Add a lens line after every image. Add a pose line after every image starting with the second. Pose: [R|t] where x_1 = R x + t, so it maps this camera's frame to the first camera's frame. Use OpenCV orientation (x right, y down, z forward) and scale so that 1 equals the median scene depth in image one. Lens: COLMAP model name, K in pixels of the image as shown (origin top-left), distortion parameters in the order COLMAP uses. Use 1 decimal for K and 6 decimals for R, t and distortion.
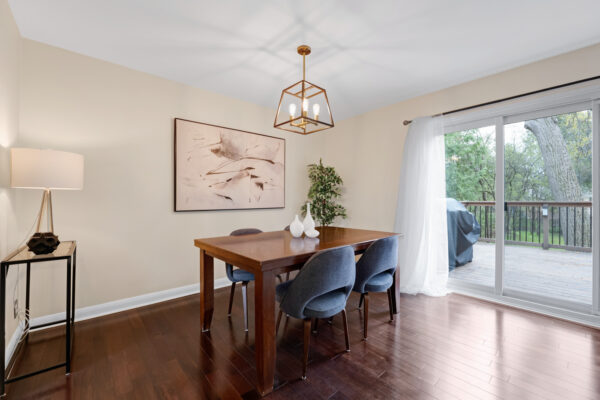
lens RADIAL K [[249.6, 0, 302.6], [0, 249.6, 199.8], [0, 0, 1]] dist [-0.003814, -0.000052]
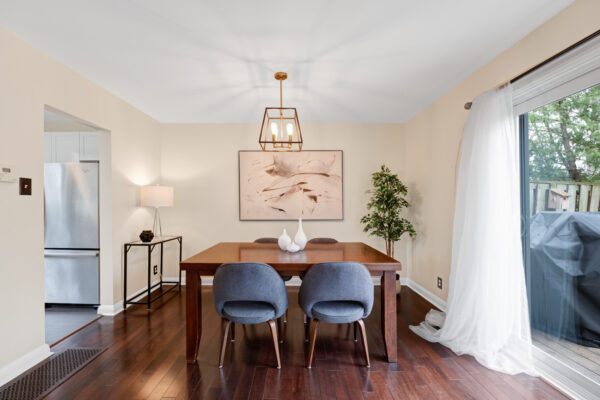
lens RADIAL K [[252.3, 0, 297.0], [0, 252.3, 204.2], [0, 0, 1]] dist [-0.009199, -0.000078]
pose [[0.748197, 0.000439, -0.663476, 0.548520], [-0.001793, 0.999997, -0.001360, -0.034198], [0.663474, 0.002207, 0.748196, 0.168122]]
